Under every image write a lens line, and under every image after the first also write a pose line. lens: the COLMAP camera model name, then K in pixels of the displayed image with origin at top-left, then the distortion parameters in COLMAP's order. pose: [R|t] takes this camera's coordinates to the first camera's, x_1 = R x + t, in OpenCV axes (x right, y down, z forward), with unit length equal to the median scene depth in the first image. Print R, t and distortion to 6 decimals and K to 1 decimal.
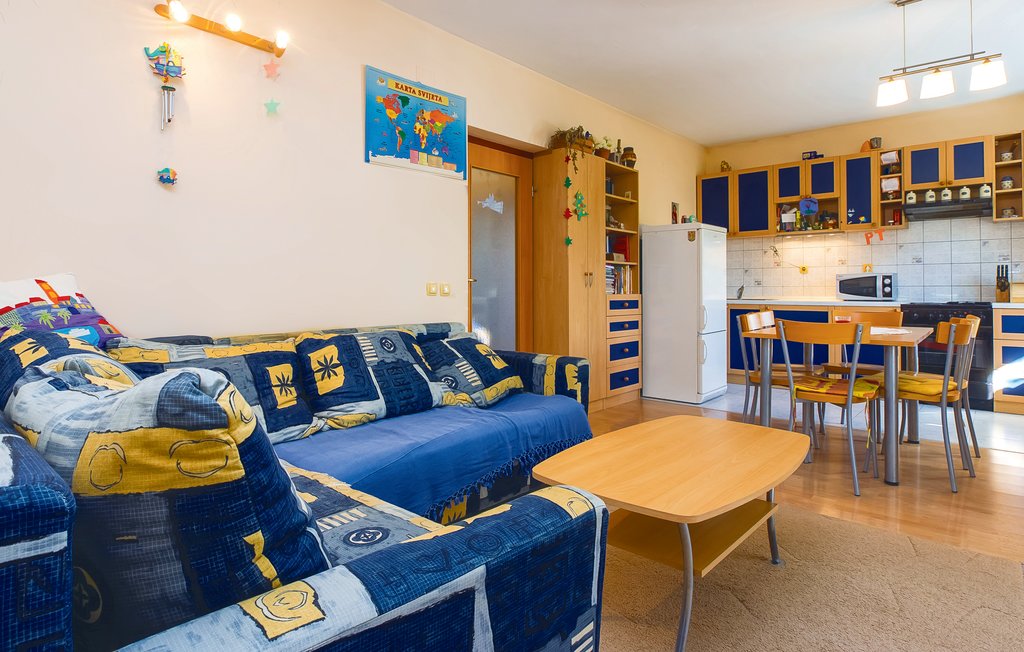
lens RADIAL K [[553.9, 0, 510.7], [0, 553.9, 284.8], [0, 0, 1]] dist [-0.001919, -0.000432]
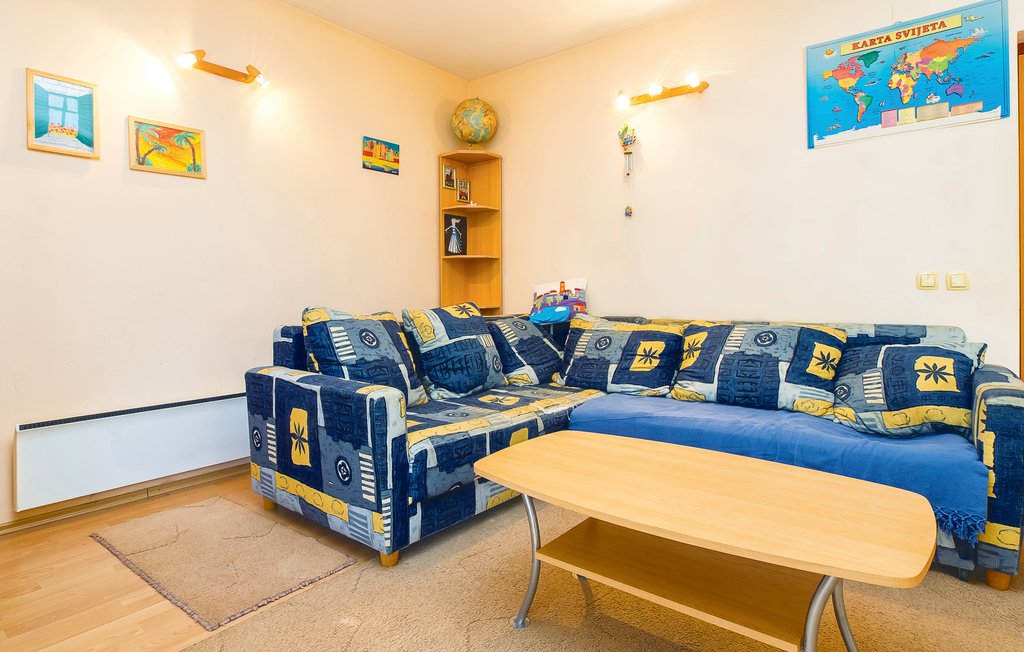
lens RADIAL K [[544.3, 0, 509.1], [0, 544.3, 293.5], [0, 0, 1]] dist [-0.001109, -0.000430]
pose [[0.076606, -0.000615, -0.997061, 0.629617], [0.013529, 0.999908, 0.000422, 0.018758], [0.996970, -0.013522, 0.076608, 0.413280]]
